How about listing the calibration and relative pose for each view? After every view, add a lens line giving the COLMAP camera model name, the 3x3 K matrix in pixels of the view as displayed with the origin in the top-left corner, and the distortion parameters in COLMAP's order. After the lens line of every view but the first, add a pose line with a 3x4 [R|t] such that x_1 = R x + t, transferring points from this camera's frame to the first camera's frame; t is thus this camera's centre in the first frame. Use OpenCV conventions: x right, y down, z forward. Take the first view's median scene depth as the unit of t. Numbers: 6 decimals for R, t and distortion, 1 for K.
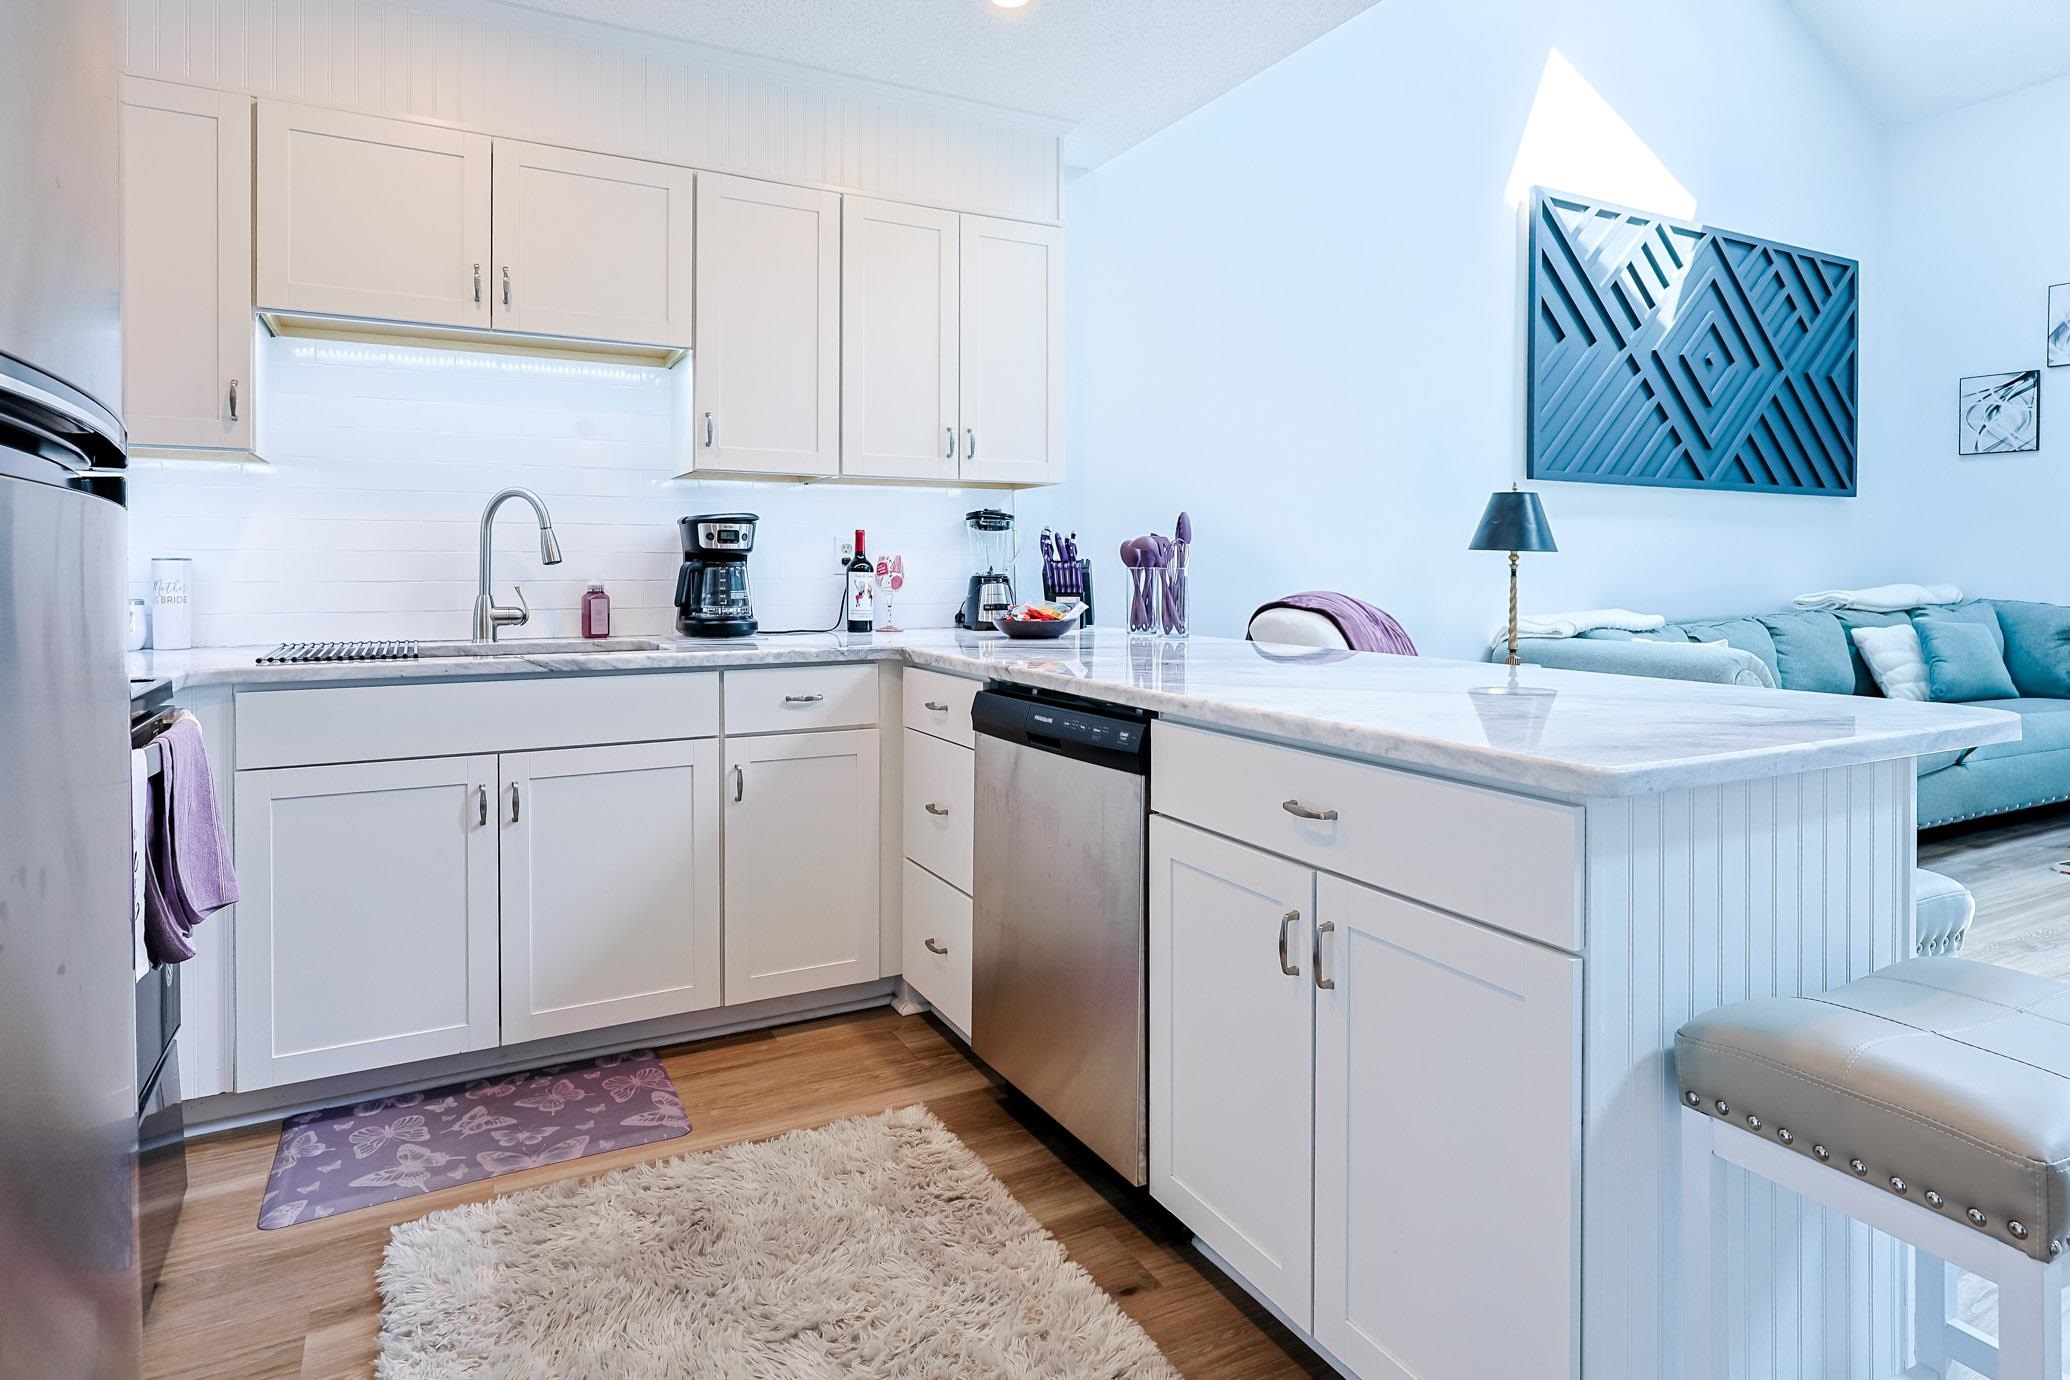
lens RADIAL K [[1131.0, 0, 1054.8], [0, 1131.0, 573.0], [0, 0, 1]] dist [0.000725, -0.000217]
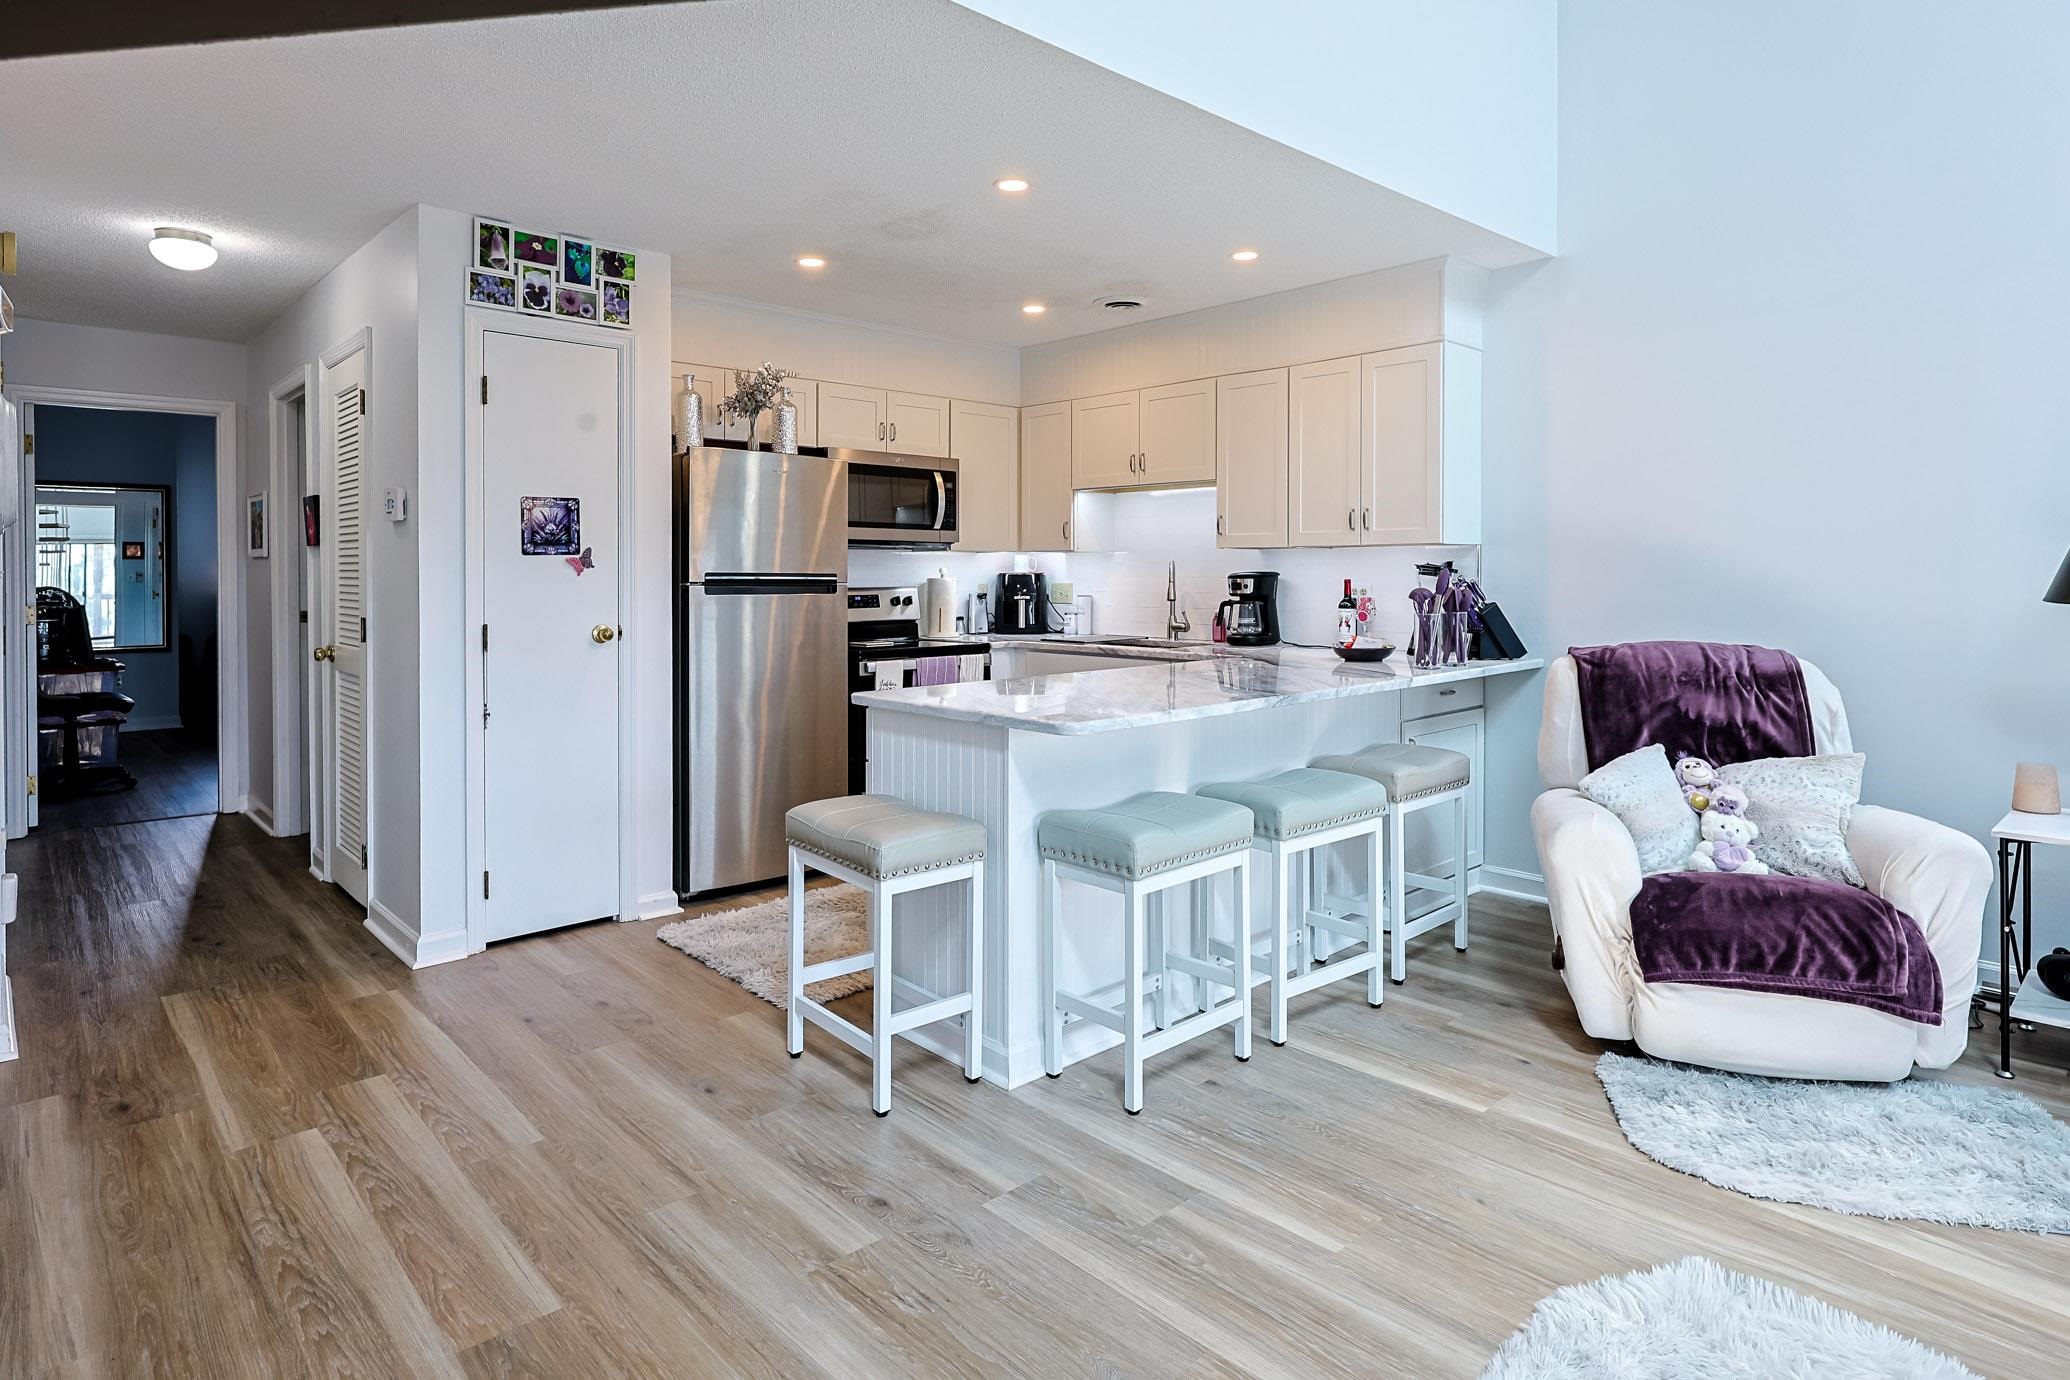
lens RADIAL K [[1151.7, 0, 1041.2], [0, 1151.7, 580.9], [0, 0, 1]] dist [-0.000463, -0.000140]
pose [[0.260300, 0.004154, -0.965519, 1.432373], [-0.004669, 0.999984, 0.003044, -0.047635], [0.965516, 0.003716, 0.260316, 0.291590]]
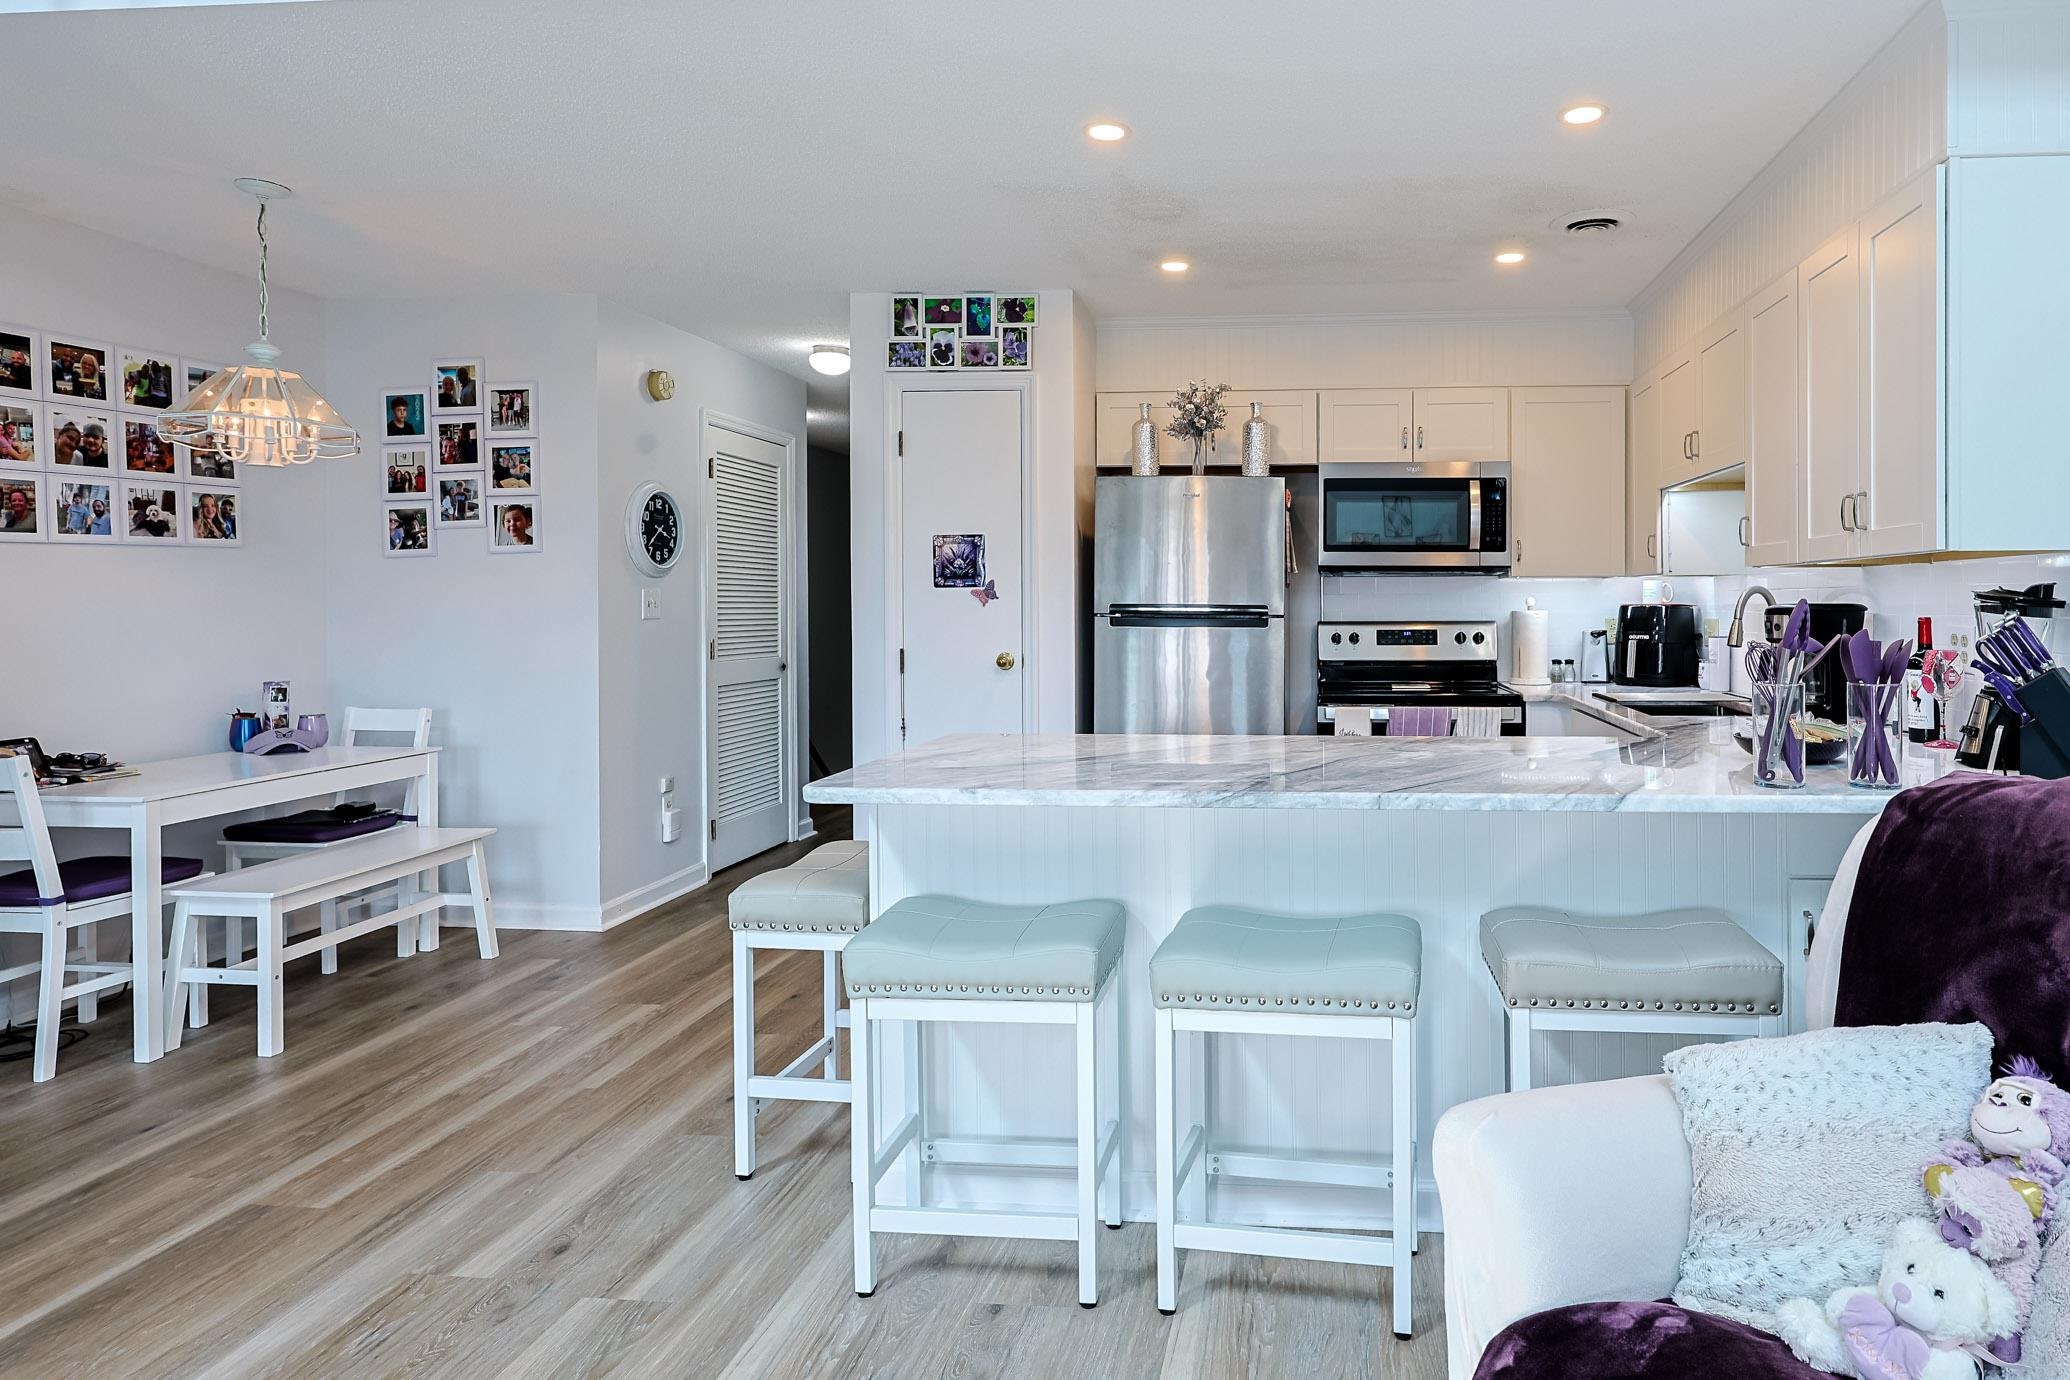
lens RADIAL K [[1171.5, 0, 1236.5], [0, 1171.5, 610.8], [0, 0, 1]] dist [0.002545, 0.000026]
pose [[-0.546191, 0.003097, -0.837655, 1.006982], [-0.007613, 0.999934, 0.008660, -0.057677], [0.837626, 0.011107, -0.546131, 1.304627]]
